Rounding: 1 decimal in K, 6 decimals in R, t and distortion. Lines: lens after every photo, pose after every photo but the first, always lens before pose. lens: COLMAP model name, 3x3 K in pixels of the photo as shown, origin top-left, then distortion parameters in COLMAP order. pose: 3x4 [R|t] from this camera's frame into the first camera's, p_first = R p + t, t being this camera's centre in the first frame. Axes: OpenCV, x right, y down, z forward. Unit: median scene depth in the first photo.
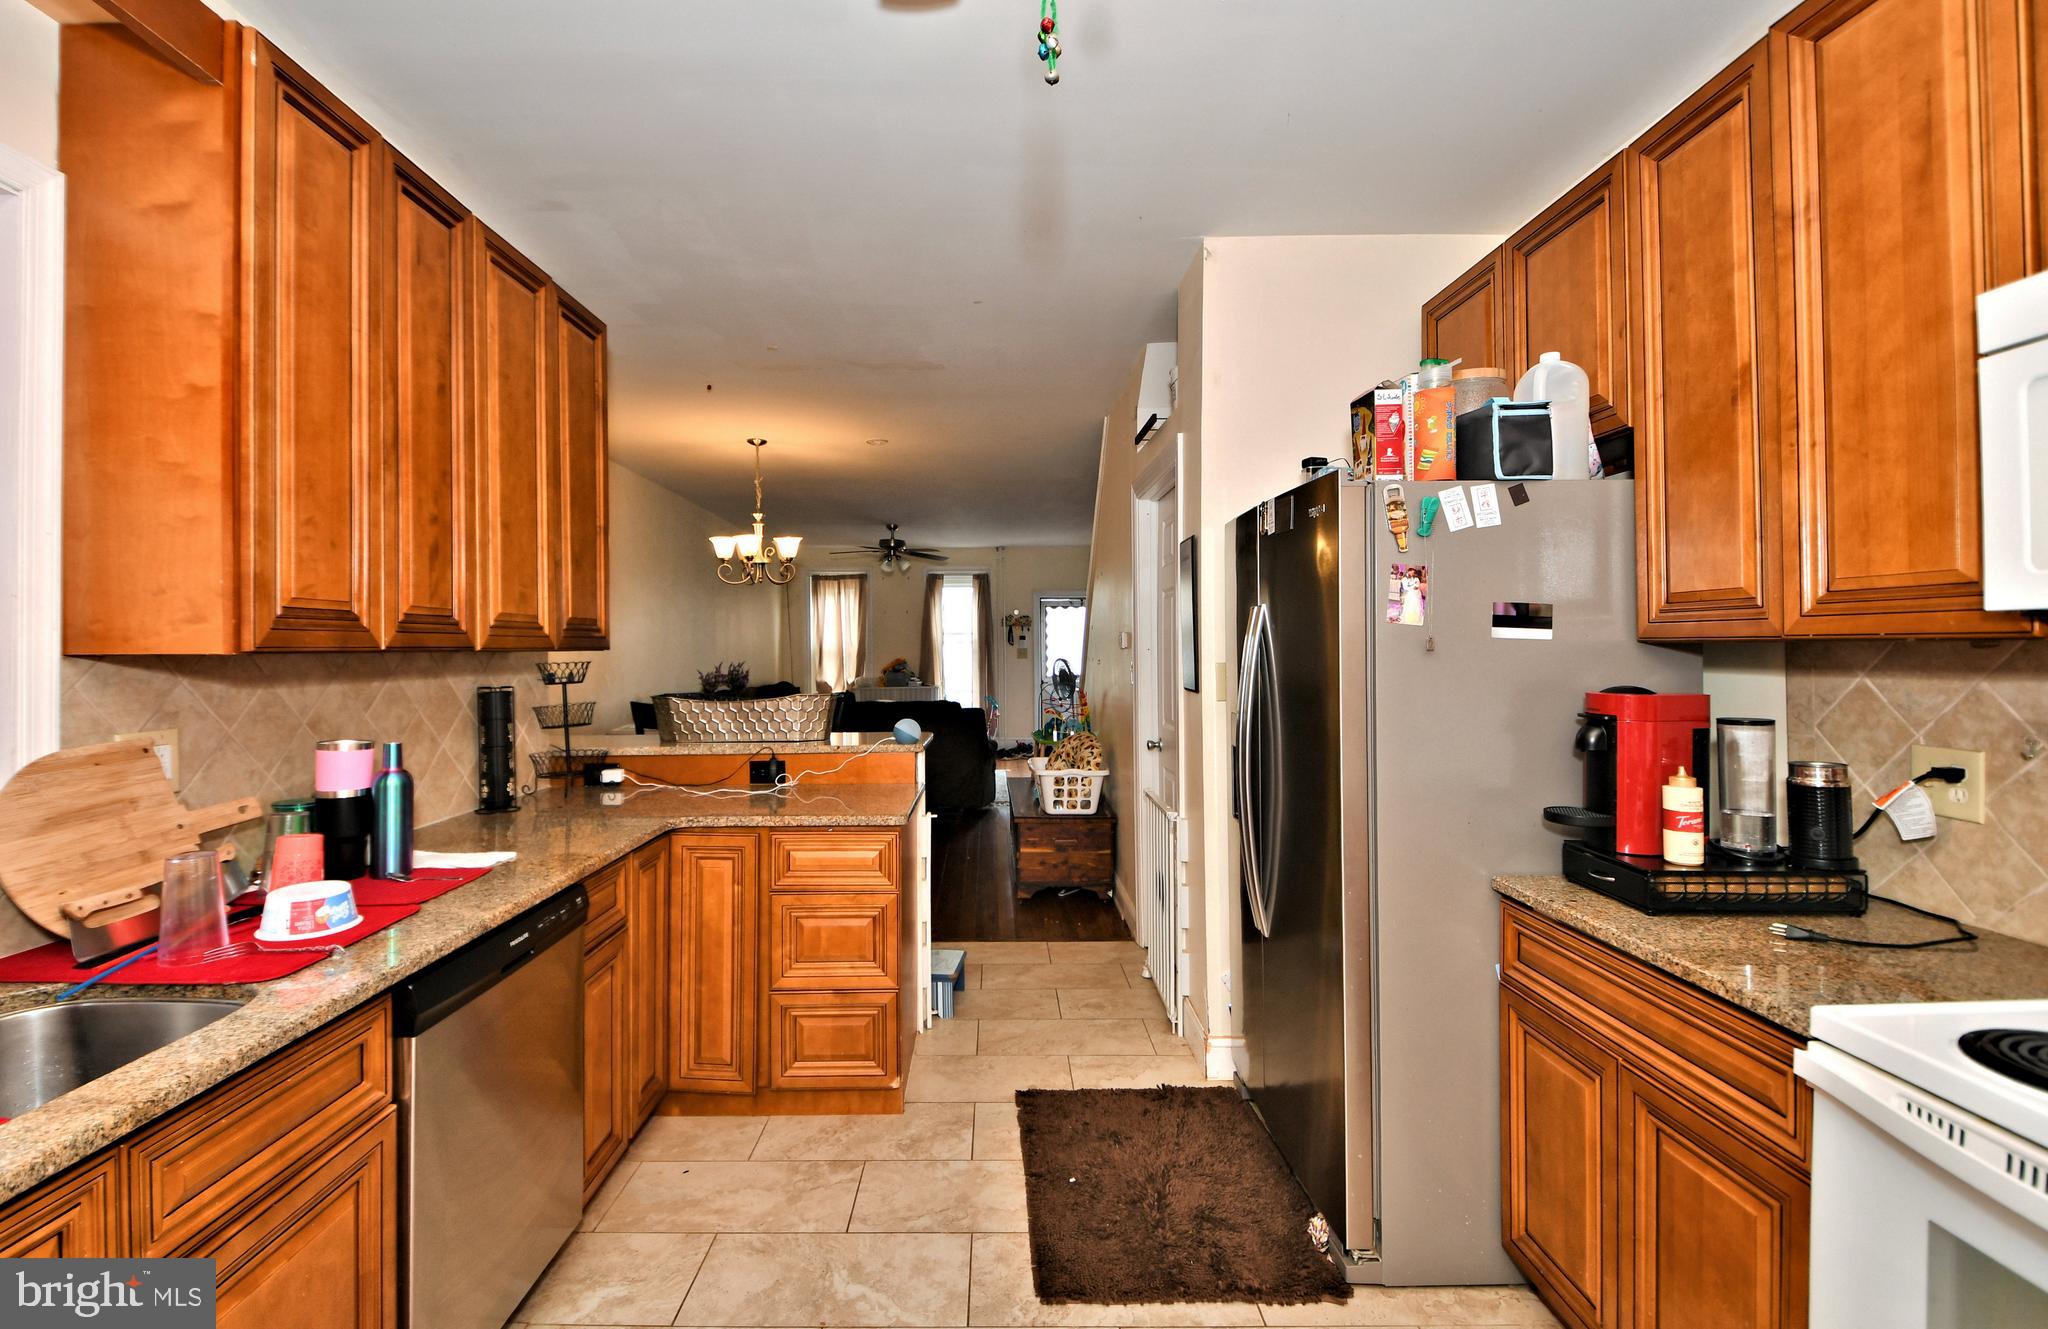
lens RADIAL K [[846.7, 0, 1019.8], [0, 846.7, 632.0], [0, 0, 1]] dist [0.027122, -0.013888]
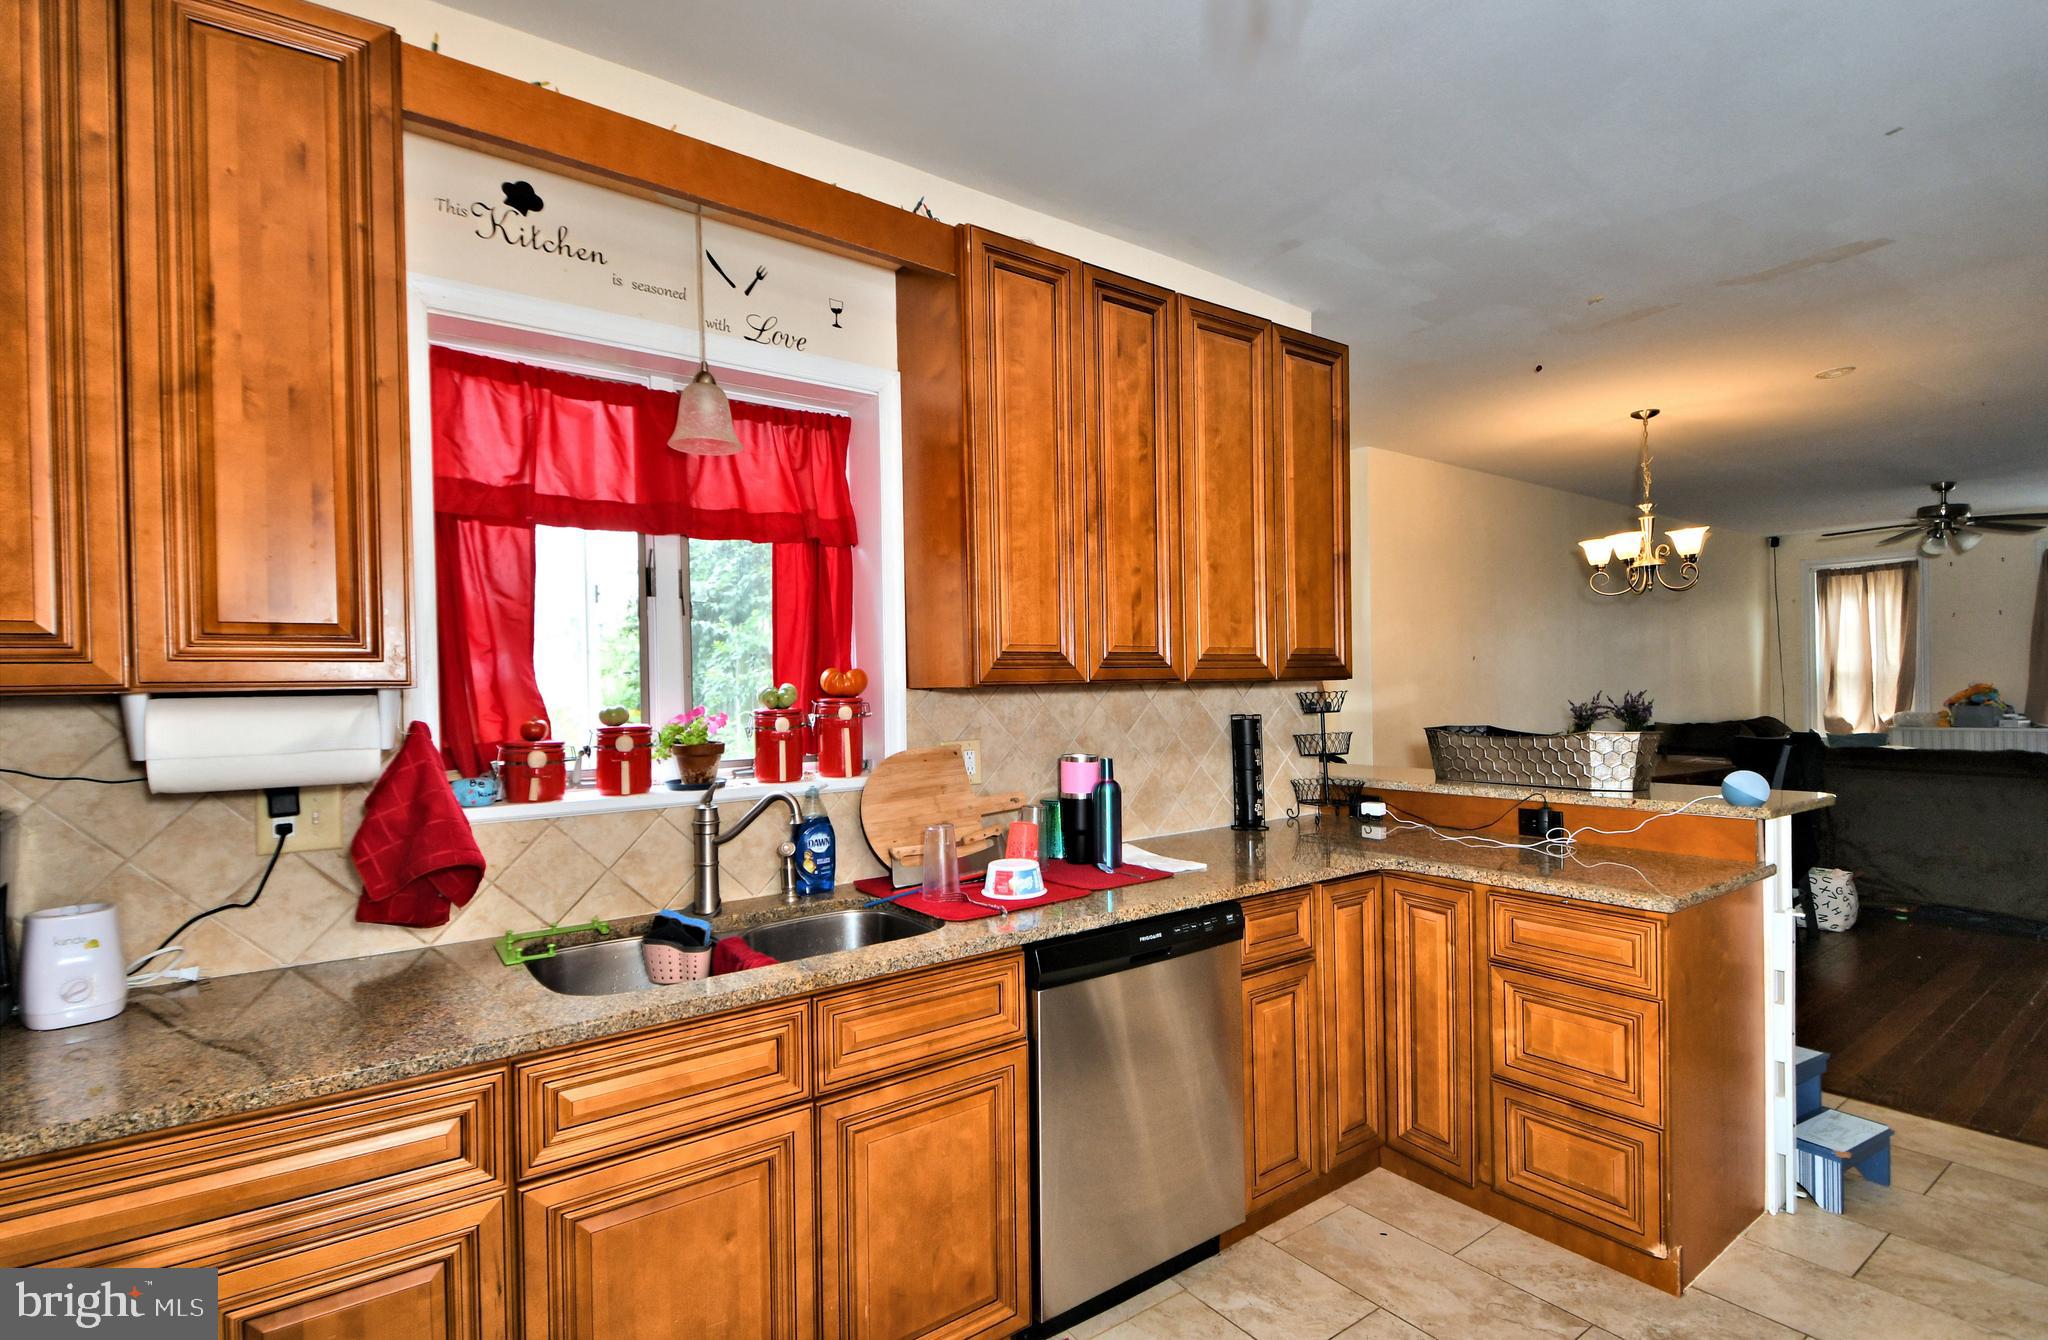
lens RADIAL K [[957.9, 0, 1122.7], [0, 957.9, 678.9], [0, 0, 1]] dist [0.062540, -0.067860]
pose [[0.622515, -0.011284, -0.782526, 0.253772], [0.029867, 0.999510, 0.009347, 0.002900], [0.782038, -0.029191, 0.622547, 0.122089]]
